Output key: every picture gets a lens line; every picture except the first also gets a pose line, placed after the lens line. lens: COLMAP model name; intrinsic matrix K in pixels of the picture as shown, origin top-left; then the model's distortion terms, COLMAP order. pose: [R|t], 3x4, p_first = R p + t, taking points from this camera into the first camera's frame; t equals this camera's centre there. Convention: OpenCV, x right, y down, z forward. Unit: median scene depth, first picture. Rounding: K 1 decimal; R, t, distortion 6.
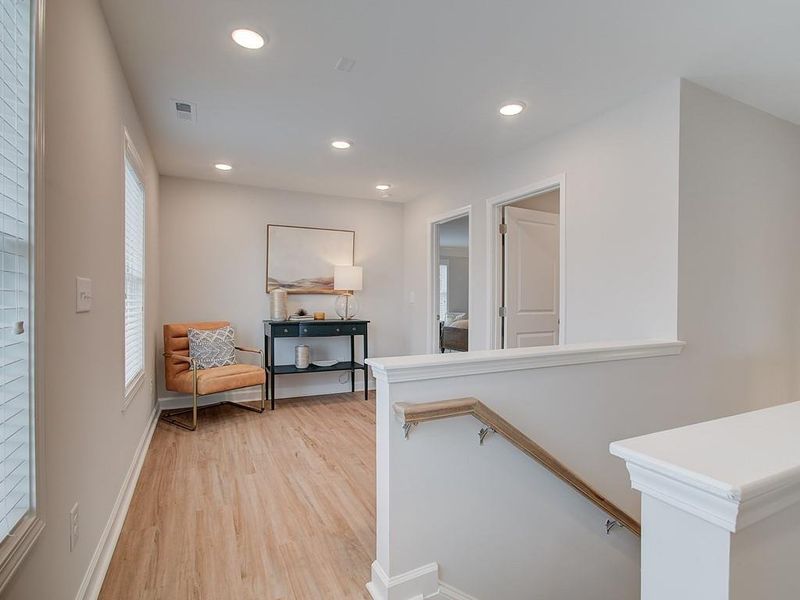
lens RADIAL K [[412.8, 0, 401.3], [0, 412.8, 300.7], [0, 0, 1]] dist [0.023863, -0.006130]
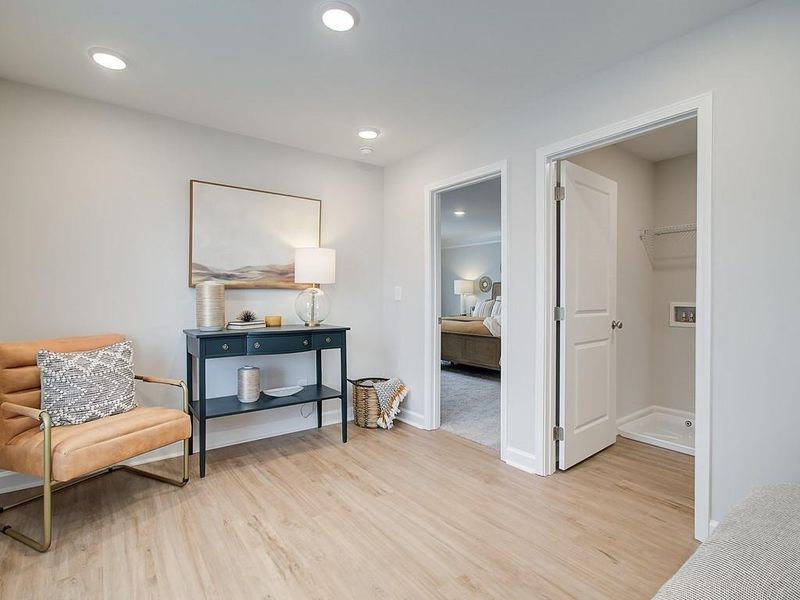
lens RADIAL K [[412.8, 0, 398.0], [0, 412.8, 297.7], [0, 0, 1]] dist [0.023863, -0.006130]
pose [[0.984900, -0.003897, 0.173080, -0.127954], [0.004051, 0.999992, -0.000537, -0.000330], [-0.173076, 0.001230, 0.984908, 0.334999]]
